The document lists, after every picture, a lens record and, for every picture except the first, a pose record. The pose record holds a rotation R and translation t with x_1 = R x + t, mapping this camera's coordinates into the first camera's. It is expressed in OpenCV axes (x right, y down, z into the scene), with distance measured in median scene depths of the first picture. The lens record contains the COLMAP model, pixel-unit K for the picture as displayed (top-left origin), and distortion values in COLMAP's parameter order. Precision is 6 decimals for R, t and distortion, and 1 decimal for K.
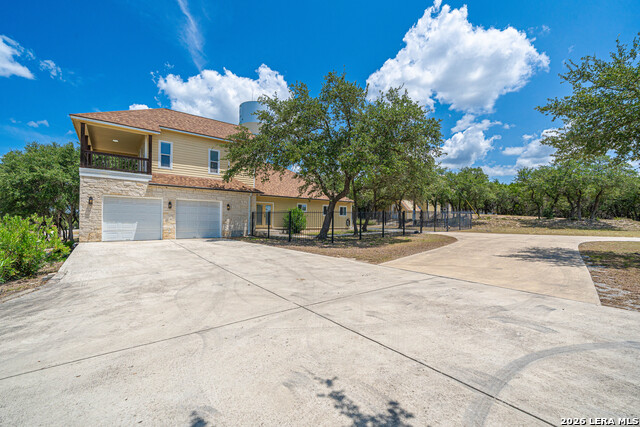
lens RADIAL K [[247.8, 0, 320.1], [0, 247.8, 195.3], [0, 0, 1]] dist [-0.021552, 0.000035]
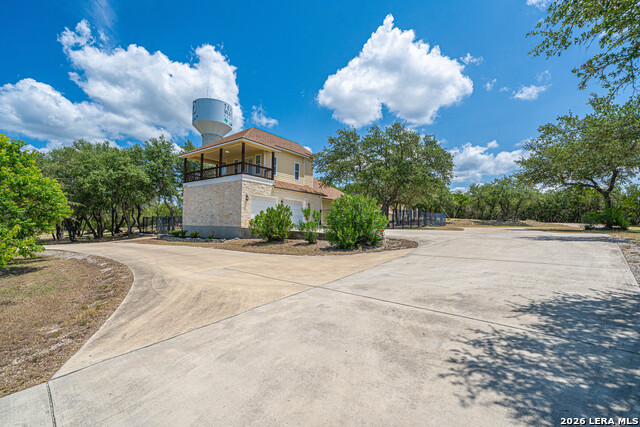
lens RADIAL K [[268.3, 0, 320.0], [0, 268.3, 213.5], [0, 0, 1]] dist [-0.000255, 0.000015]
pose [[0.967133, 0.012953, 0.253941, -0.414777], [-0.022604, 0.999127, 0.035123, 0.022161], [-0.253264, -0.039708, 0.966582, -0.271187]]
